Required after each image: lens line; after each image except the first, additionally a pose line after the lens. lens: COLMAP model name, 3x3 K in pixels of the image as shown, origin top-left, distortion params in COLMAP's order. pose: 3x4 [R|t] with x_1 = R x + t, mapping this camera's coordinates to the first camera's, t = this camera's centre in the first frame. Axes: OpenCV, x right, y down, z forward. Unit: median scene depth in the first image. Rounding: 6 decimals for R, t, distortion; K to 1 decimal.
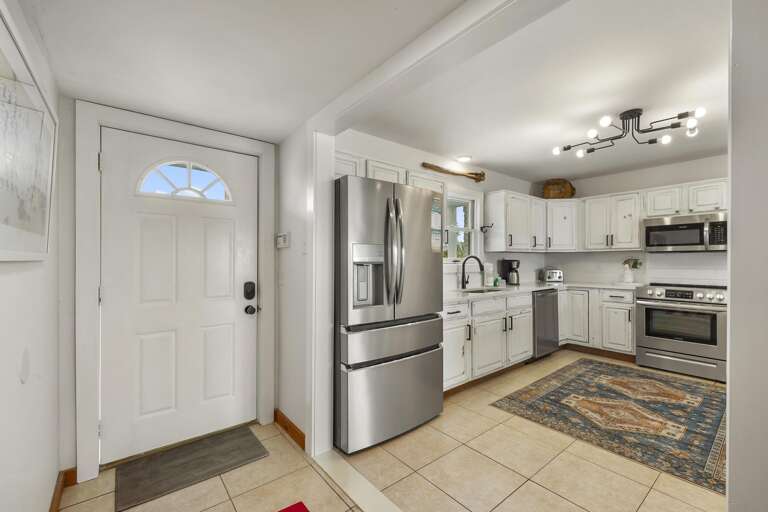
lens RADIAL K [[332.8, 0, 382.7], [0, 332.8, 256.3], [0, 0, 1]] dist [0.004363, 0.001460]
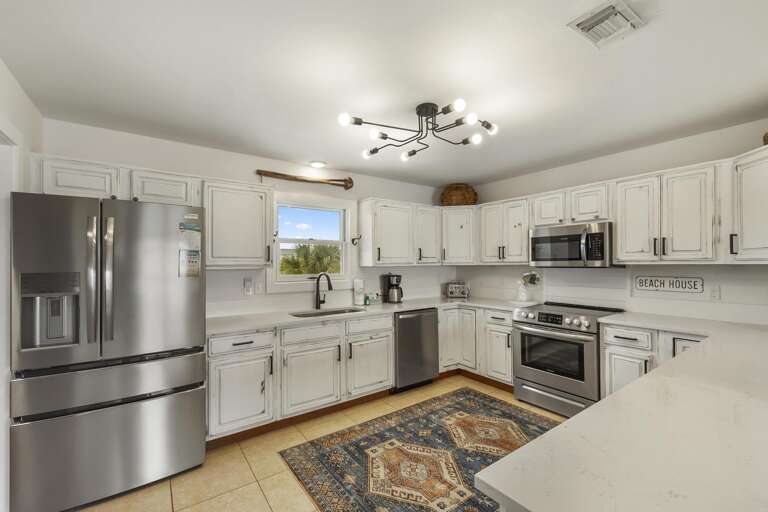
lens RADIAL K [[332.8, 0, 382.5], [0, 332.8, 257.1], [0, 0, 1]] dist [0.004363, 0.001460]
pose [[0.998176, -0.004681, -0.060189, 0.501626], [0.004422, 0.999980, -0.004431, -0.040669], [0.060208, 0.004157, 0.998177, 0.122985]]
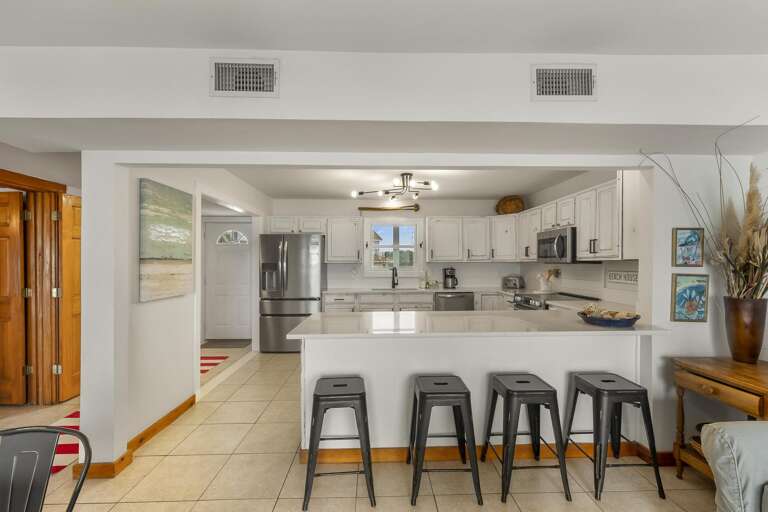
lens RADIAL K [[332.8, 0, 384.5], [0, 332.8, 261.7], [0, 0, 1]] dist [0.004363, 0.001460]
pose [[0.790495, -0.001494, -0.612466, 1.174991], [0.009224, 0.999913, 0.009466, -0.035566], [0.612398, -0.013133, 0.790440, -0.188093]]
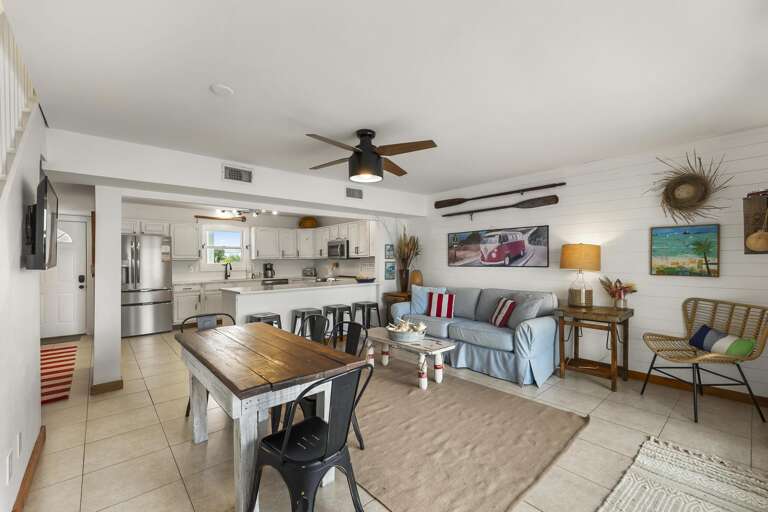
lens RADIAL K [[332.8, 0, 385.3], [0, 332.8, 259.5], [0, 0, 1]] dist [0.004363, 0.001460]
pose [[0.999400, -0.009109, 0.033406, 1.164973], [0.008867, 0.999934, 0.007369, -0.024119], [-0.033471, -0.007068, 0.999415, -1.009697]]
